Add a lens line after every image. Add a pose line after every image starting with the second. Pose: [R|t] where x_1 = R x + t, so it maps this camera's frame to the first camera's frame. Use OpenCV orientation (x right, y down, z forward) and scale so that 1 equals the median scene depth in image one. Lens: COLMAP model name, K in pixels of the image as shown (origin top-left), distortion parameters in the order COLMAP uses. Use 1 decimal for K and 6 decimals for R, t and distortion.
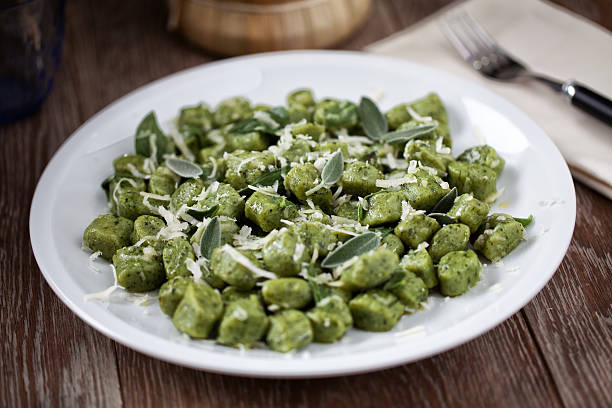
lens RADIAL K [[2045.6, 0, 306.0], [0, 2045.6, 204.0], [0, 0, 1]] dist [-0.041186, 0.084640]
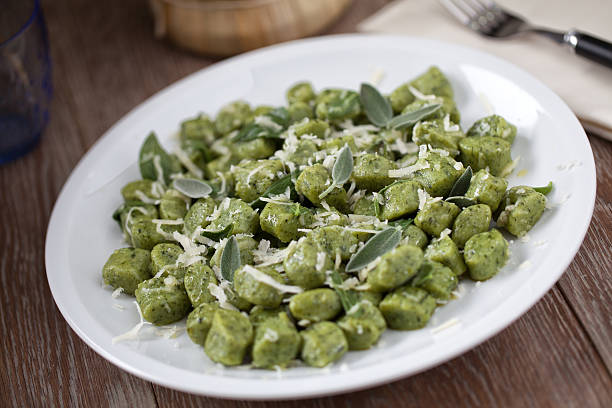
lens RADIAL K [[2045.6, 0, 306.0], [0, 2045.6, 204.0], [0, 0, 1]] dist [-0.041186, 0.084640]
pose [[0.987447, -0.156097, -0.024128, 0.017065], [0.157101, 0.986432, 0.047651, -0.050139], [0.016362, -0.050843, 0.998573, 0.023837]]
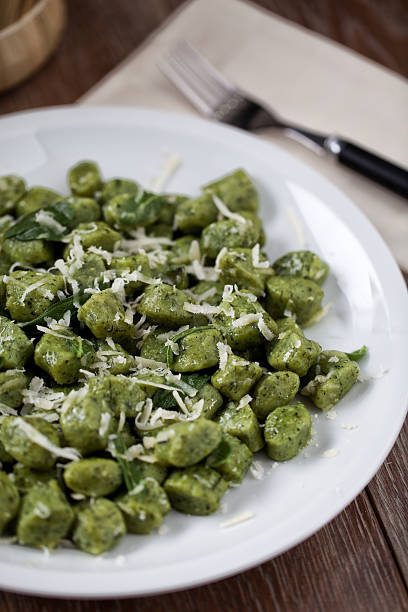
lens RADIAL K [[2045.6, 0, 204.0], [0, 2045.6, 306.0], [0, 0, 1]] dist [-0.041186, 0.084640]
pose [[0.992390, -0.026453, 0.120263, -0.062249], [-0.003579, 0.970044, 0.242901, -0.226037], [-0.123086, -0.241483, 0.962567, 0.185342]]
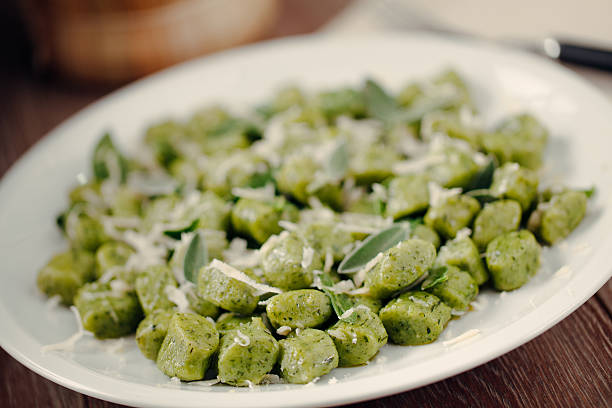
lens RADIAL K [[2045.6, 0, 306.0], [0, 2045.6, 204.0], [0, 0, 1]] dist [-0.041186, 0.084640]
pose [[0.992019, -0.126078, 0.001421, -0.002522], [0.125740, 0.988405, -0.085112, 0.068377], [0.009327, 0.084611, 0.996370, 0.214941]]
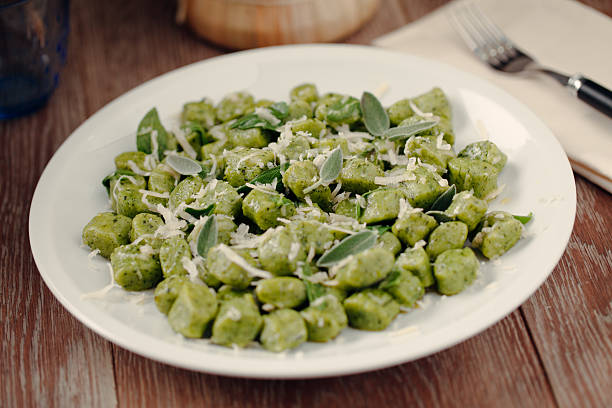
lens RADIAL K [[2045.6, 0, 306.0], [0, 2045.6, 204.0], [0, 0, 1]] dist [-0.041186, 0.084640]
pose [[0.999395, -0.001945, -0.034723, 0.036259], [0.002514, 0.999863, 0.016336, -0.015457], [0.034687, -0.016413, 0.999263, 0.003409]]
